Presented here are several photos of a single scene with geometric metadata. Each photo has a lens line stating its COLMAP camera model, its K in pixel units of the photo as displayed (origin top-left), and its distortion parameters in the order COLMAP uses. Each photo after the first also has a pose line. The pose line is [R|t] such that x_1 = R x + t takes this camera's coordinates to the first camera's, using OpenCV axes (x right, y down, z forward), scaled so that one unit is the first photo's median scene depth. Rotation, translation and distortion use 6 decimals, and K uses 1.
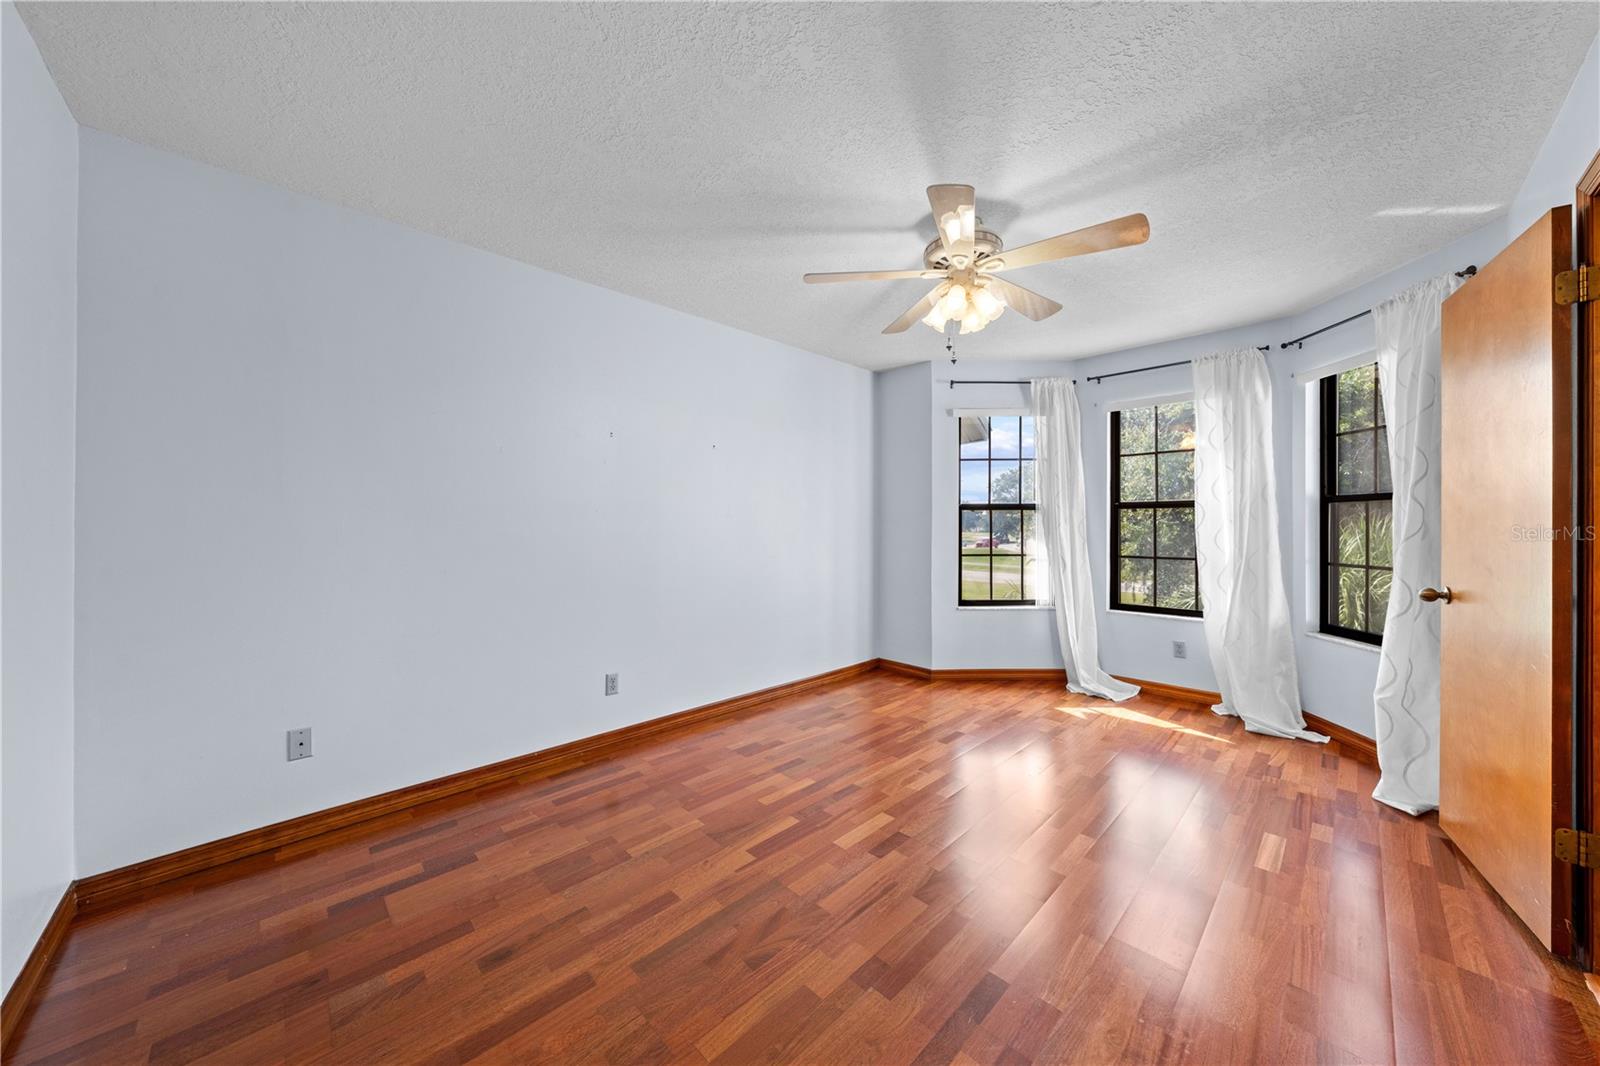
lens RADIAL K [[544.0, 0, 810.0], [0, 544.0, 529.5], [0, 0, 1]] dist [-0.002959, 0.000239]
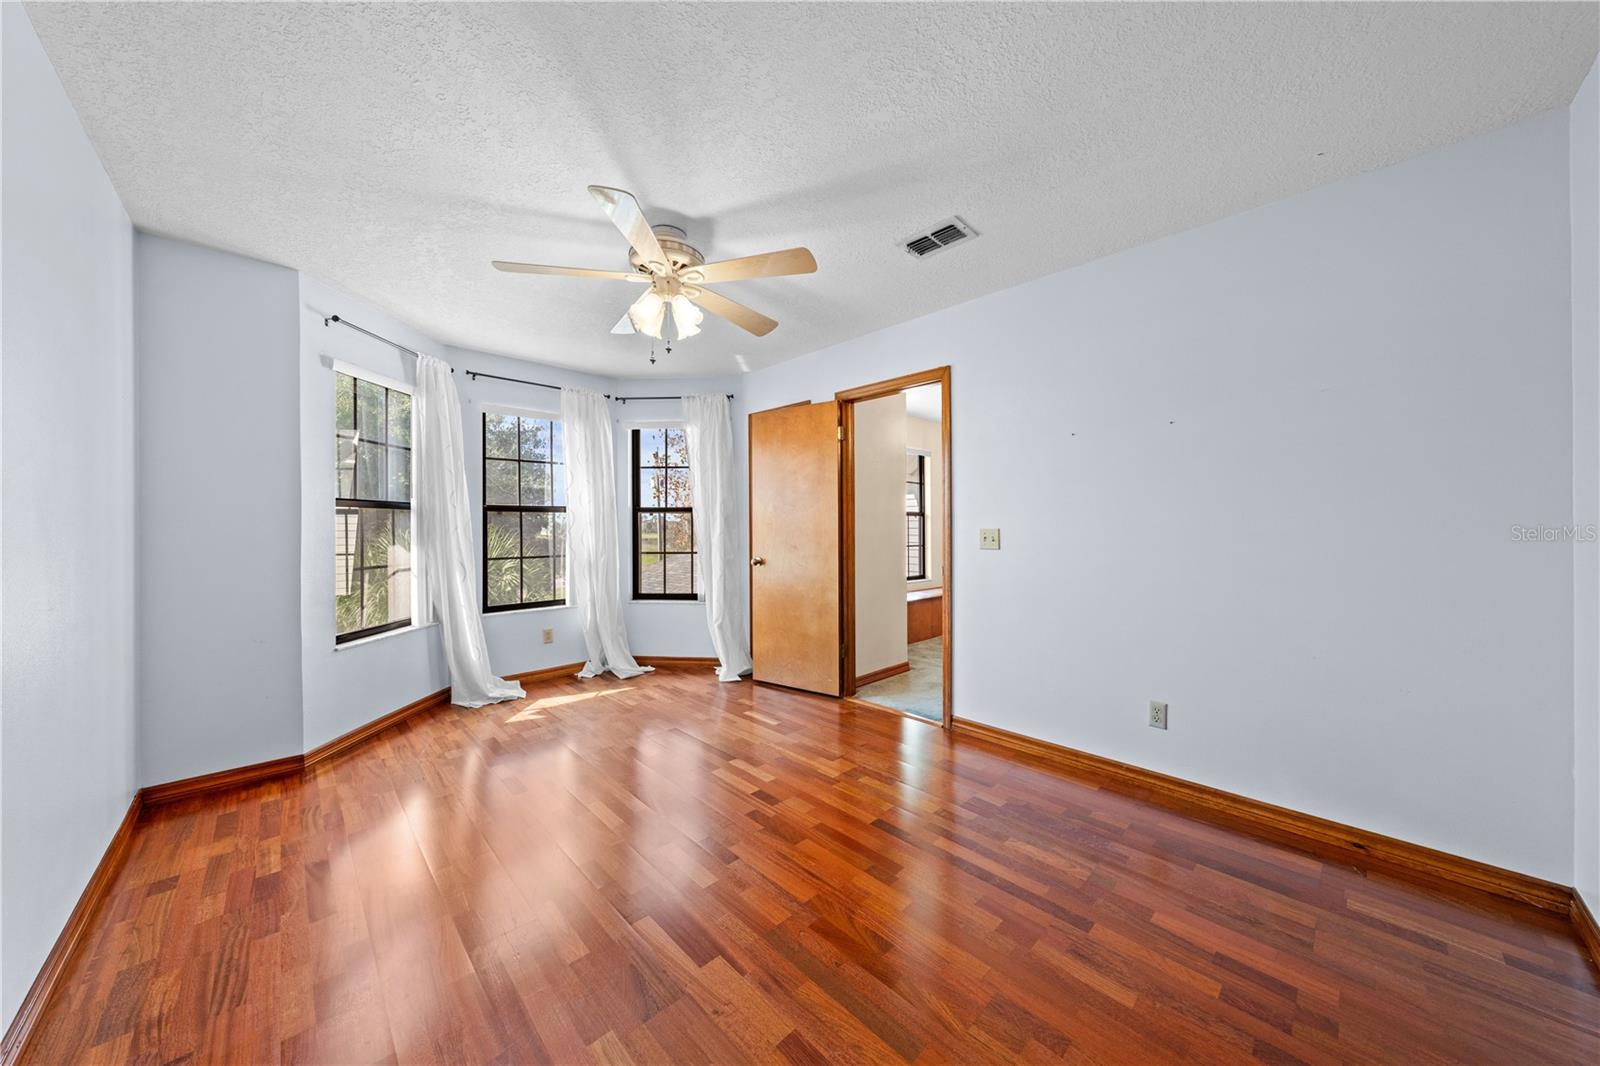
lens RADIAL K [[544.0, 0, 798.0], [0, 544.0, 525.4], [0, 0, 1]] dist [-0.002959, 0.000239]
pose [[0.012668, 0.002435, 0.999917, -0.492767], [0.014534, 0.999891, -0.002619, -0.000910], [-0.999814, 0.014566, 0.012631, 0.492909]]
